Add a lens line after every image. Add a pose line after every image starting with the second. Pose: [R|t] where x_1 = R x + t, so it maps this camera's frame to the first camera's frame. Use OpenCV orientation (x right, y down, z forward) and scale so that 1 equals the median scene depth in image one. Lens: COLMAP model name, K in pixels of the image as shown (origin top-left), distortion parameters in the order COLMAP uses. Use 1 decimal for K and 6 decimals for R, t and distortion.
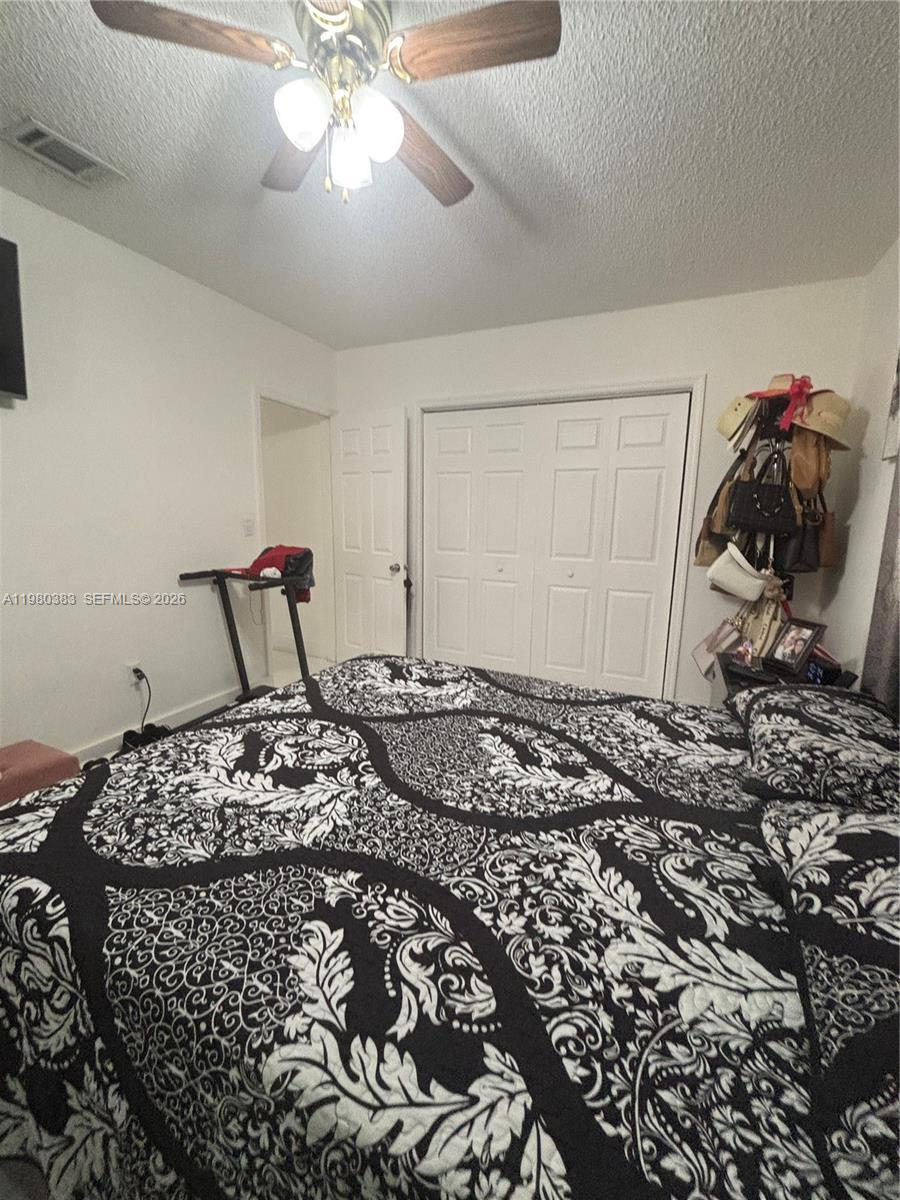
lens RADIAL K [[480.1, 0, 451.5], [0, 480.1, 599.1], [0, 0, 1]] dist [-0.007207, 0.001369]
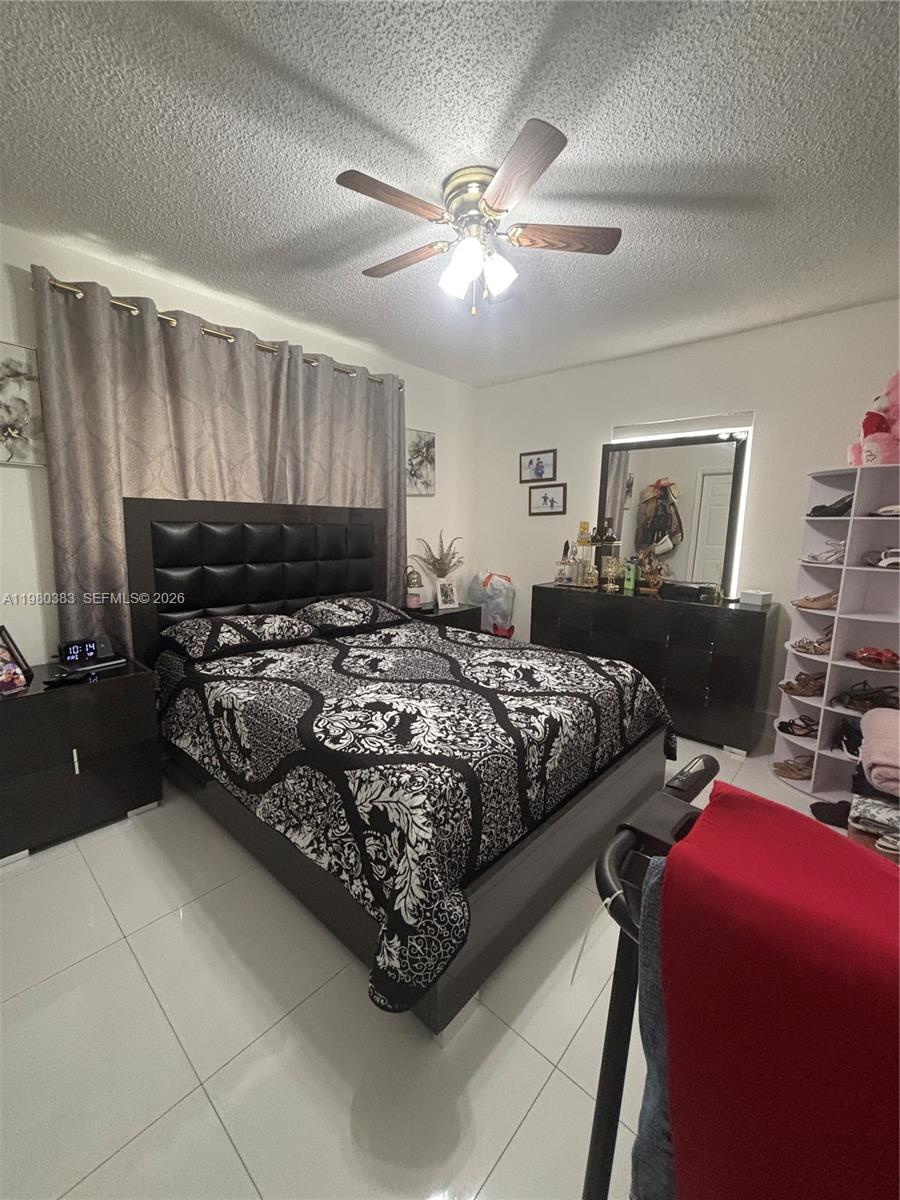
lens RADIAL K [[480.1, 0, 450.0], [0, 480.1, 598.4], [0, 0, 1]] dist [-0.007207, 0.001369]
pose [[-0.950856, -0.105313, 0.291173, -0.920940], [-0.009741, 0.950090, 0.311822, -0.401647], [-0.309480, 0.293662, -0.904425, 2.142046]]
